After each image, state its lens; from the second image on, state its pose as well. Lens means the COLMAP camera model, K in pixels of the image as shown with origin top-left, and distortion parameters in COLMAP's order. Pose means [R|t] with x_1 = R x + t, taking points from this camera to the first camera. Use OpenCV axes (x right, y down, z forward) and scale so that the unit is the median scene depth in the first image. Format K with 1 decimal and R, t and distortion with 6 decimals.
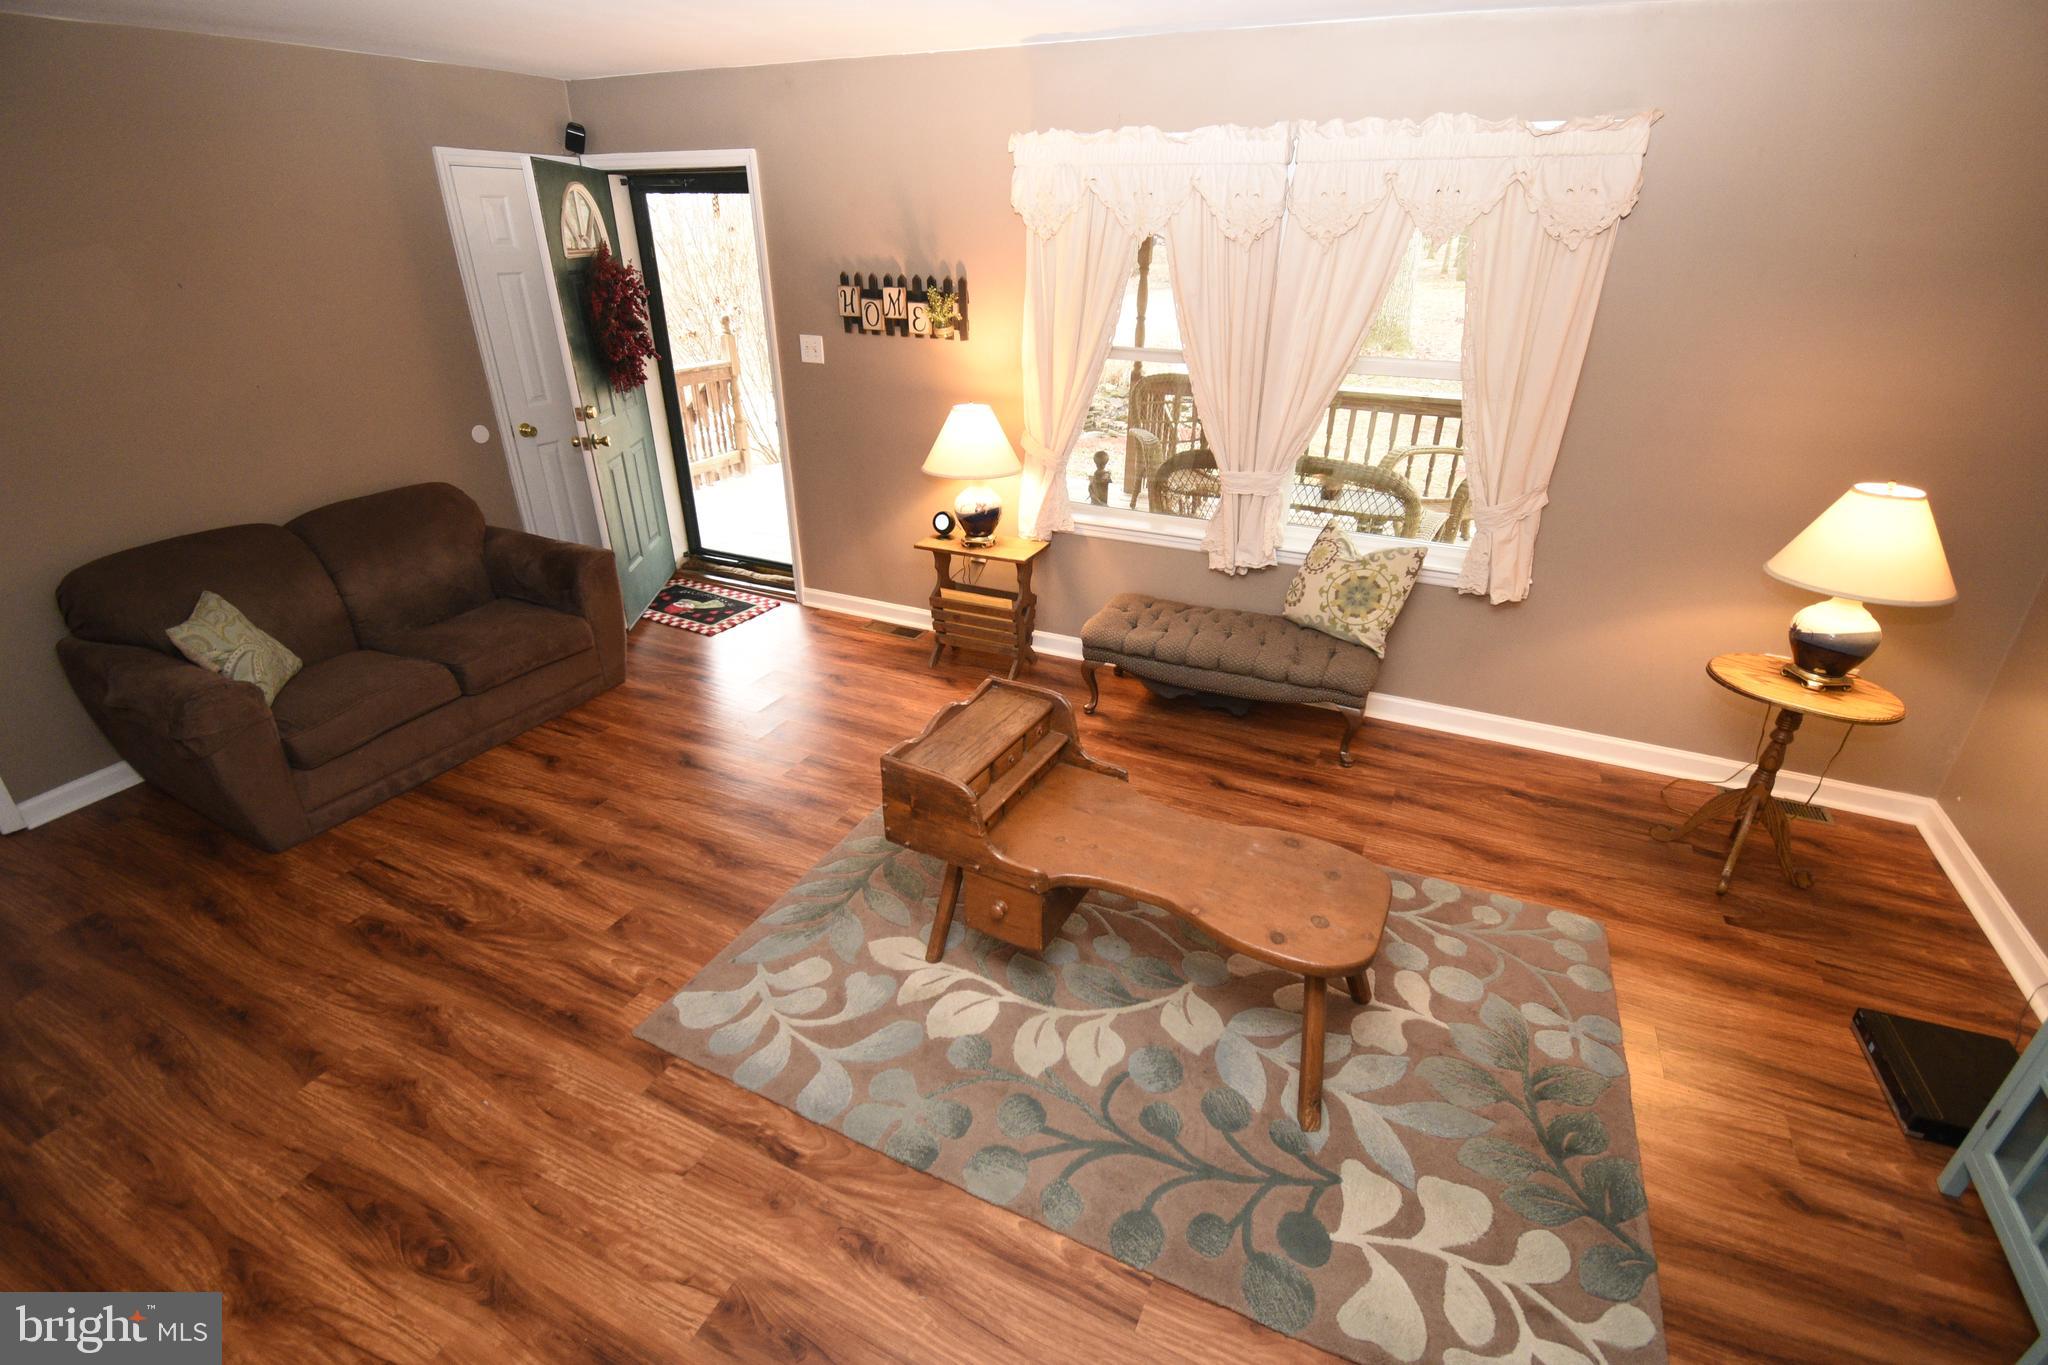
lens RADIAL K [[910.3, 0, 1031.9], [0, 910.3, 681.3], [0, 0, 1]] dist [0.012010, -0.018339]
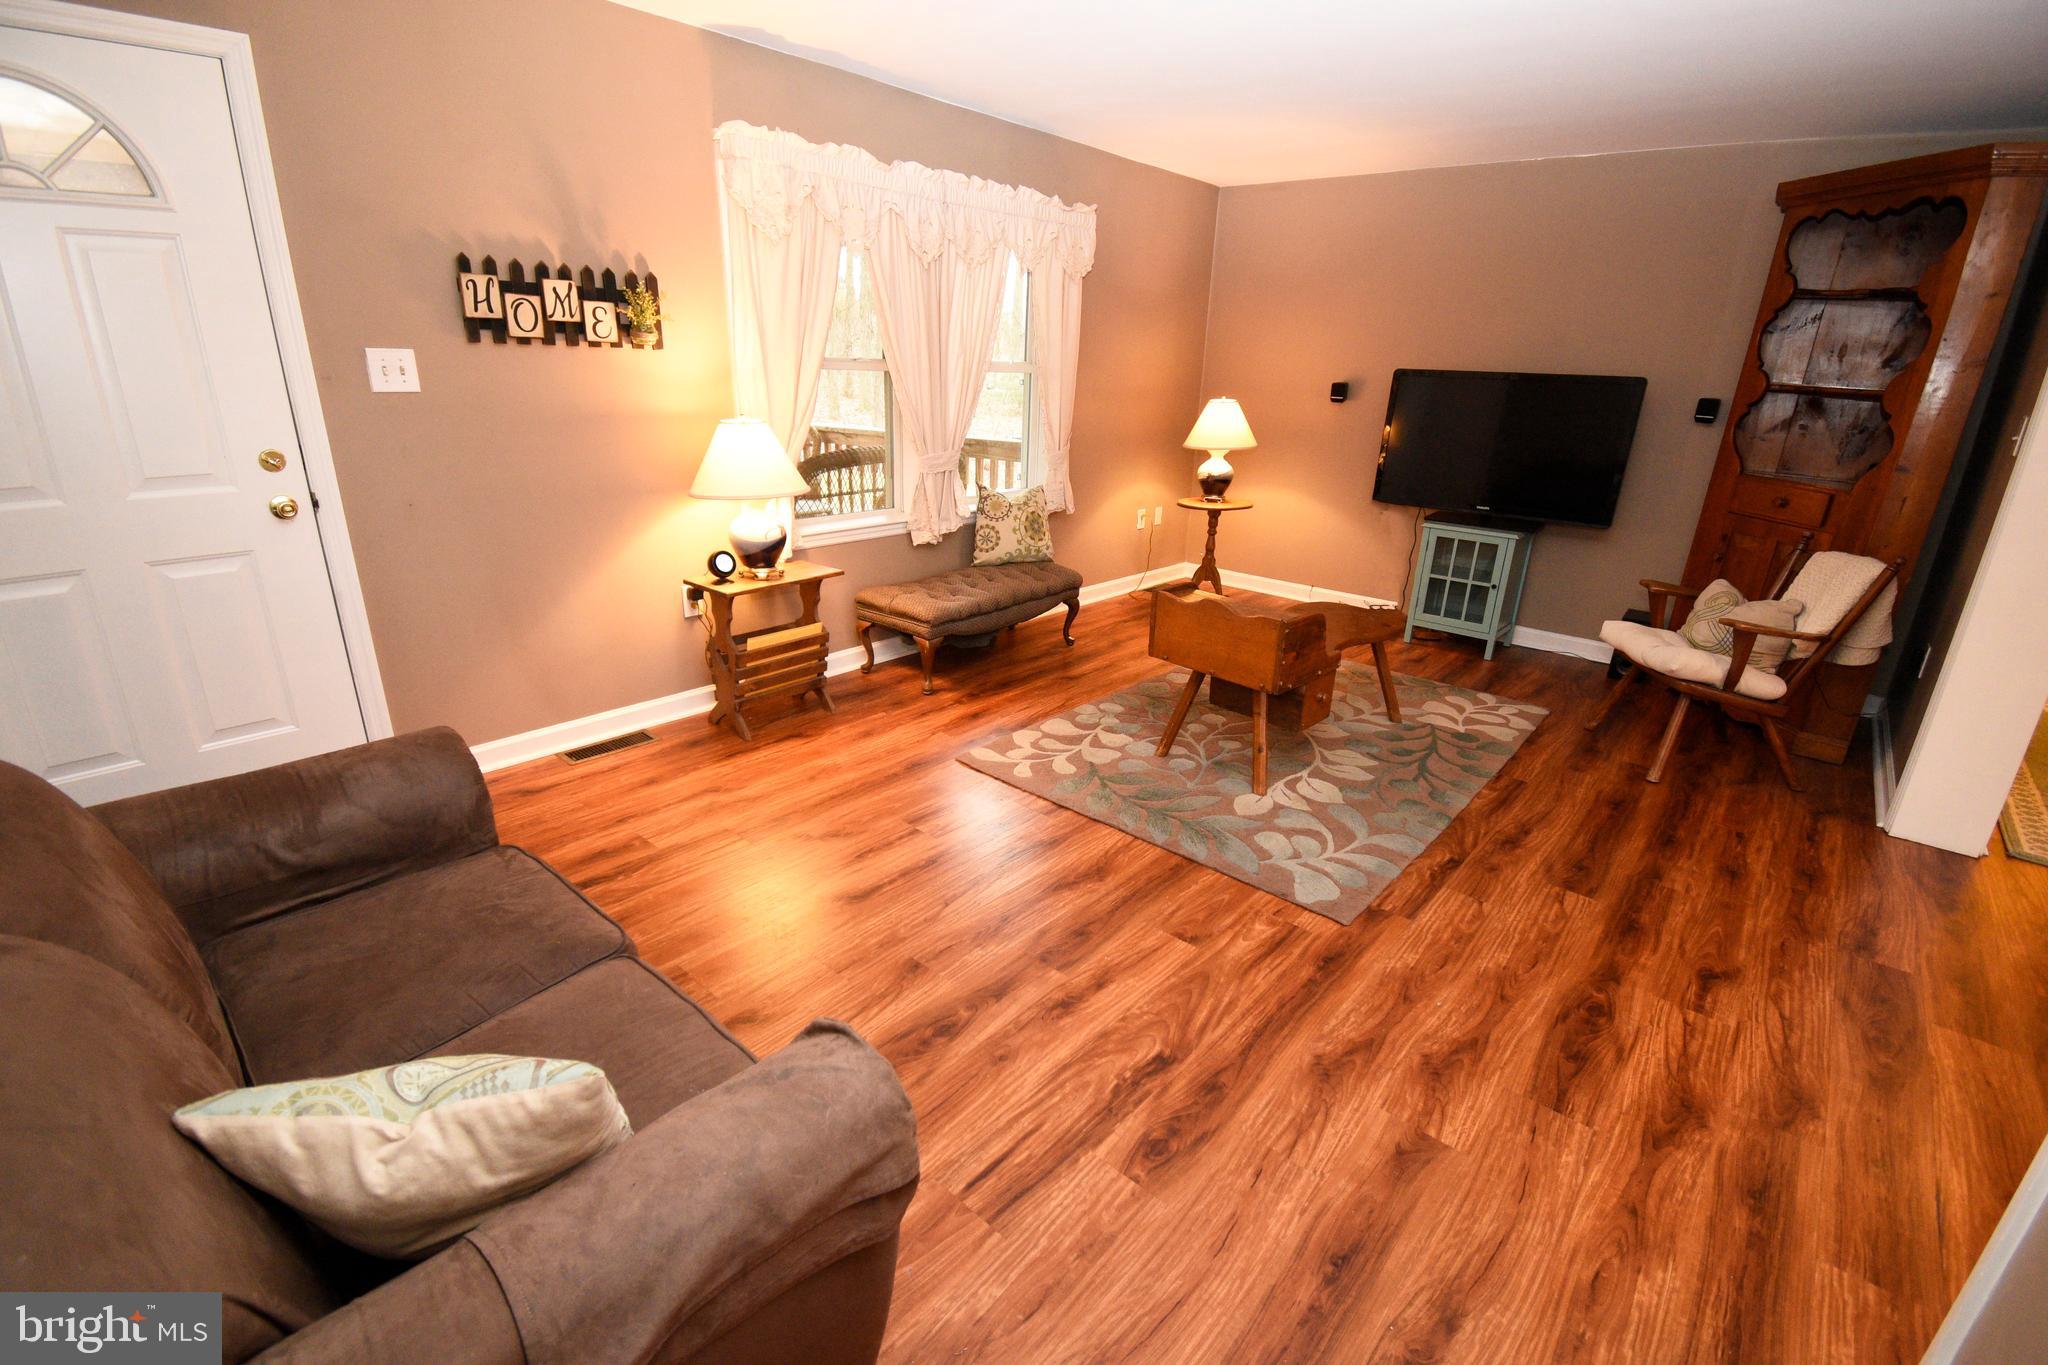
lens RADIAL K [[910.3, 0, 1038.9], [0, 910.3, 679.3], [0, 0, 1]] dist [0.012010, -0.018339]
pose [[0.272887, -0.316746, 0.908408, -1.209428], [0.397488, 0.897003, 0.193363, -0.189287], [-0.876091, 0.308315, 0.370683, 0.710693]]
